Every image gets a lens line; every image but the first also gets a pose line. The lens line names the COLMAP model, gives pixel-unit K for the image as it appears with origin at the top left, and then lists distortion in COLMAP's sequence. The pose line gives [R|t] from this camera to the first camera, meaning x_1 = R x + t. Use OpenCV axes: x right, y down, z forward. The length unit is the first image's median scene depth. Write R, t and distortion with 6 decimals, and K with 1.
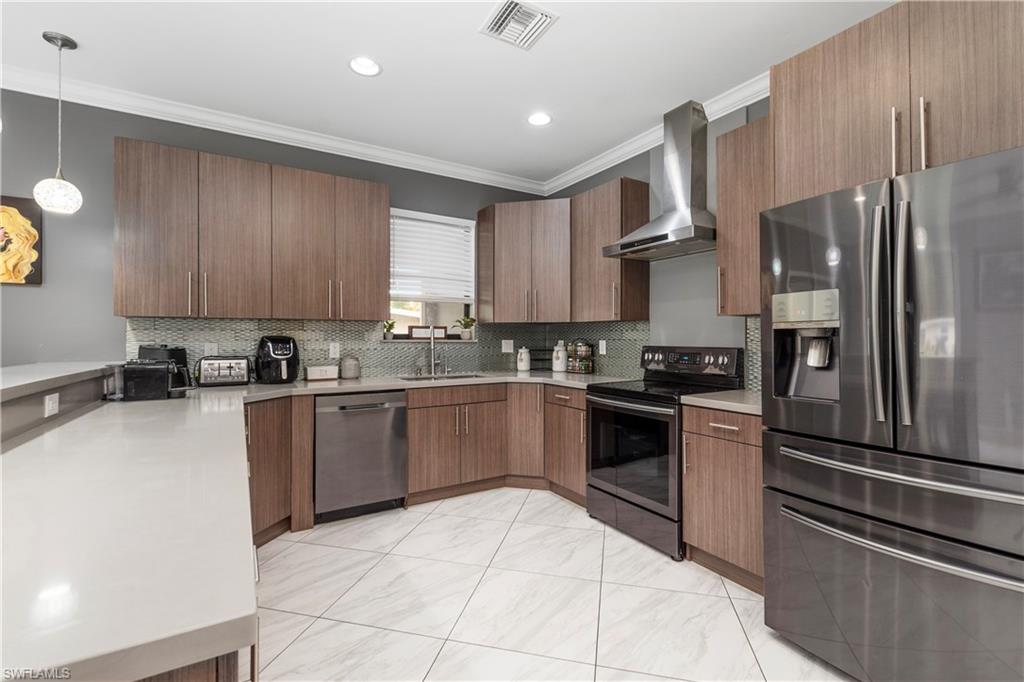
lens RADIAL K [[443.6, 0, 502.1], [0, 443.6, 339.8], [0, 0, 1]] dist [0.000913, -0.001550]
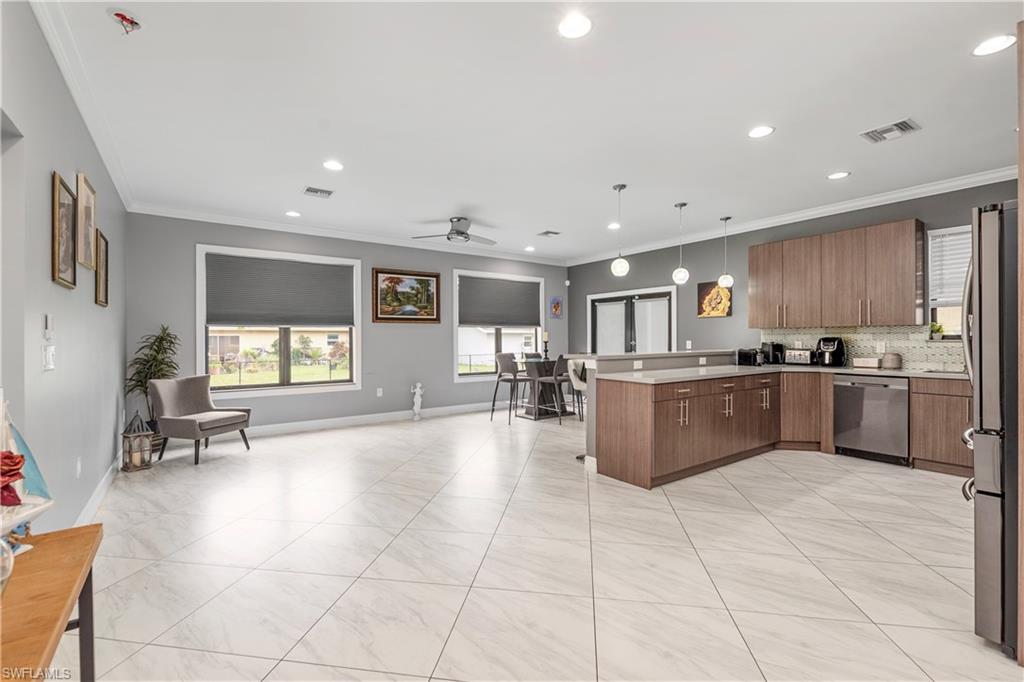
lens RADIAL K [[443.6, 0, 515.8], [0, 443.6, 330.3], [0, 0, 1]] dist [0.000913, -0.001550]
pose [[0.093225, -0.019404, -0.995456, 0.993050], [-0.002316, 0.999803, -0.019706, 0.000701], [0.995642, 0.004142, 0.093162, -0.292506]]
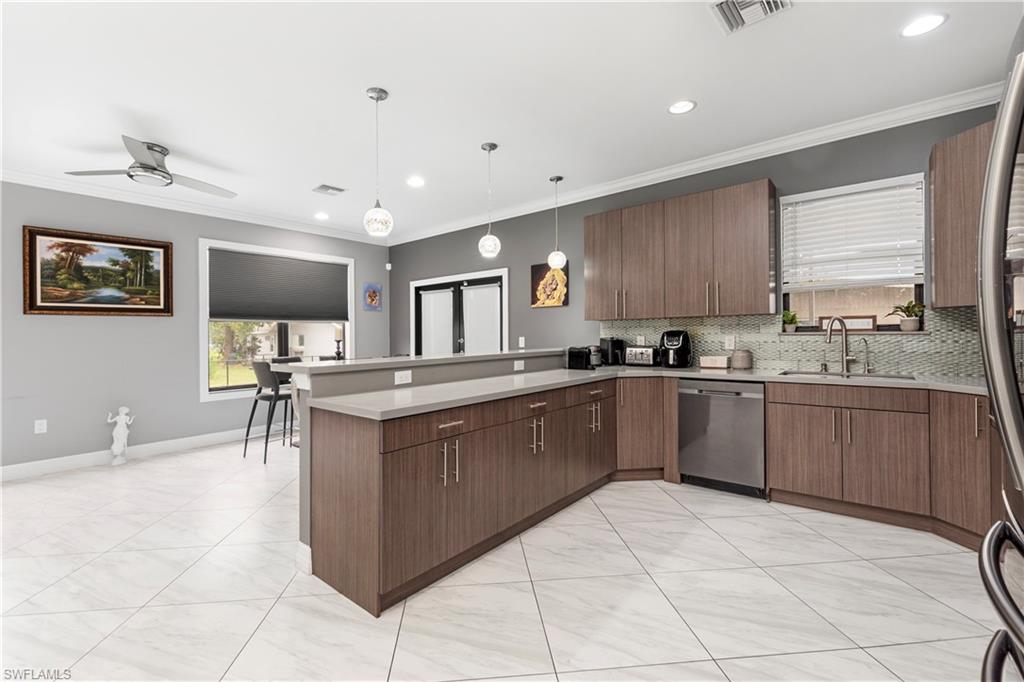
lens RADIAL K [[443.6, 0, 511.7], [0, 443.6, 326.8], [0, 0, 1]] dist [0.000913, -0.001550]
pose [[0.337840, -0.022112, -0.940944, 0.535666], [0.010354, 0.999751, -0.019777, 0.000681], [0.941147, -0.003061, 0.337985, 0.122845]]
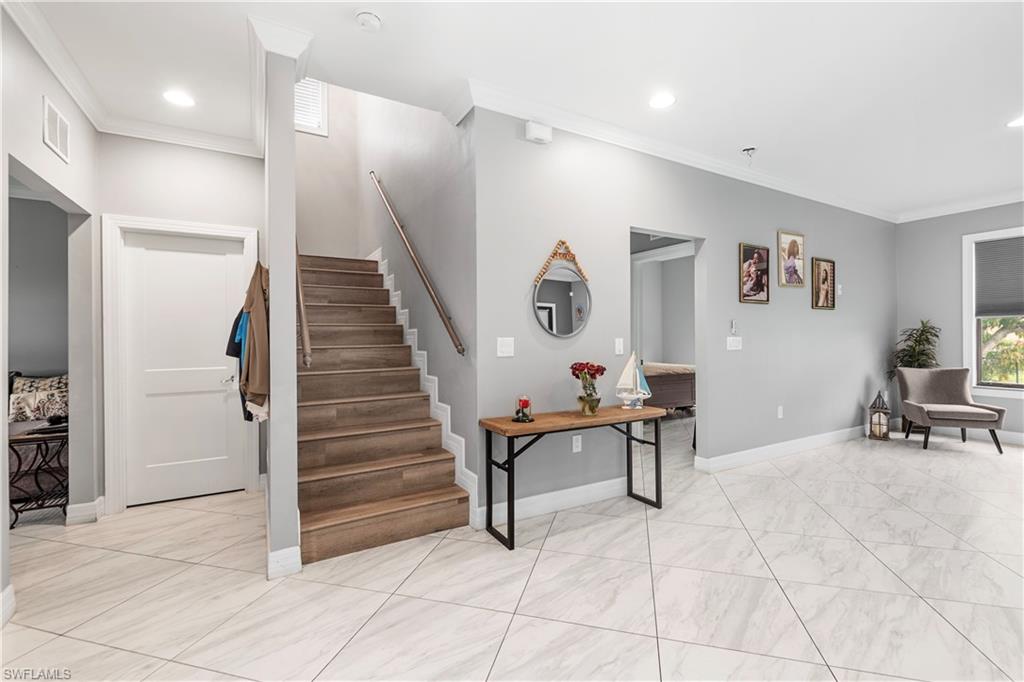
lens RADIAL K [[443.6, 0, 506.2], [0, 443.6, 338.1], [0, 0, 1]] dist [0.000913, -0.001550]
pose [[-0.999700, 0.006135, 0.023703, 0.884810], [0.006512, 0.999853, 0.015853, -0.010907], [-0.023602, 0.016003, -0.999593, 0.368438]]
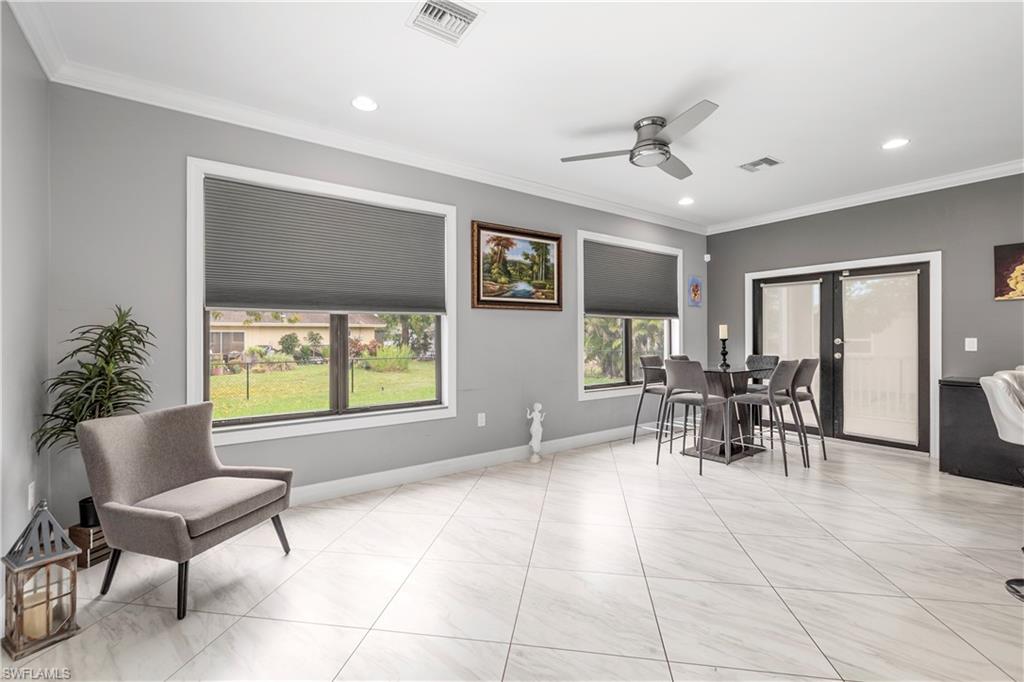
lens RADIAL K [[443.6, 0, 513.4], [0, 443.6, 328.8], [0, 0, 1]] dist [0.000913, -0.001550]
pose [[0.085105, -0.016197, -0.996240, 0.158852], [-0.003833, 0.999855, -0.016583, 0.006024], [0.996365, 0.005230, 0.085030, -0.757557]]
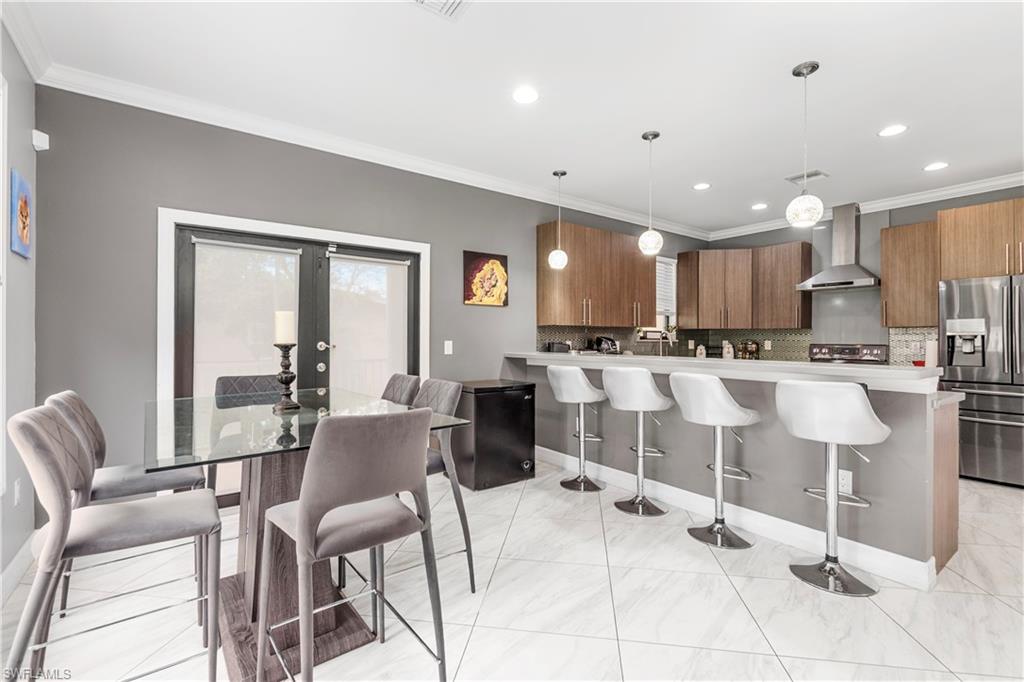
lens RADIAL K [[443.6, 0, 501.9], [0, 443.6, 346.4], [0, 0, 1]] dist [0.000913, -0.001550]
pose [[0.996841, 0.002331, 0.079394, -1.006903], [-0.003339, 0.999915, 0.012566, 0.006667], [-0.079358, -0.012791, 0.996764, -0.575861]]
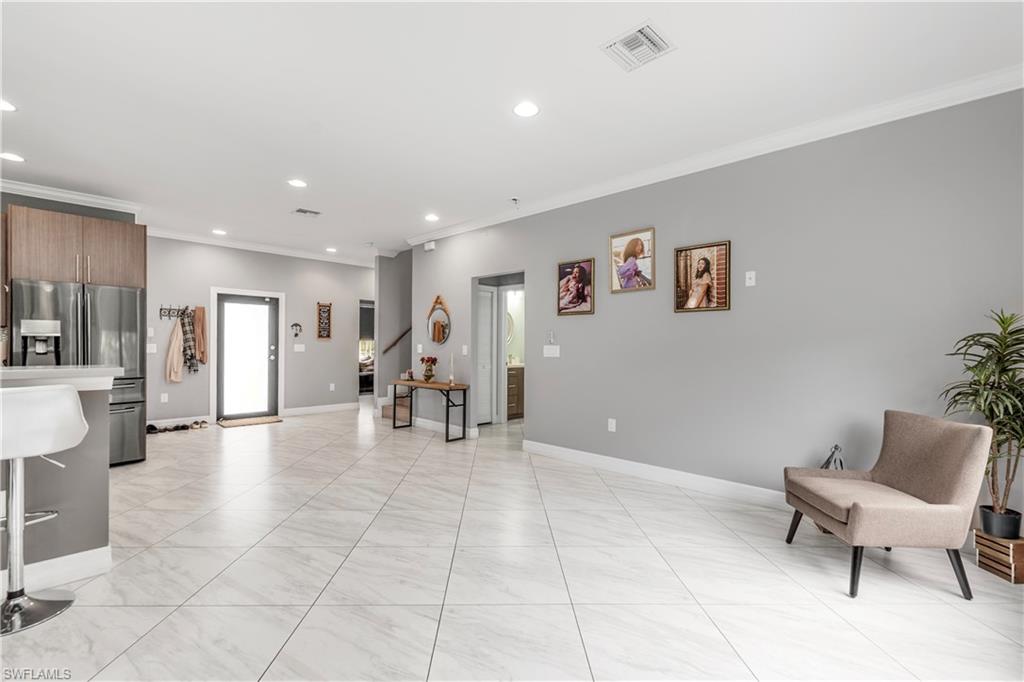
lens RADIAL K [[443.6, 0, 512.6], [0, 443.6, 353.9], [0, 0, 1]] dist [0.000913, -0.001550]
pose [[-0.267358, -0.016526, 0.963455, -1.179368], [-0.001314, 0.999858, 0.016786, 0.014050], [-0.963596, 0.003222, -0.267342, -0.410297]]
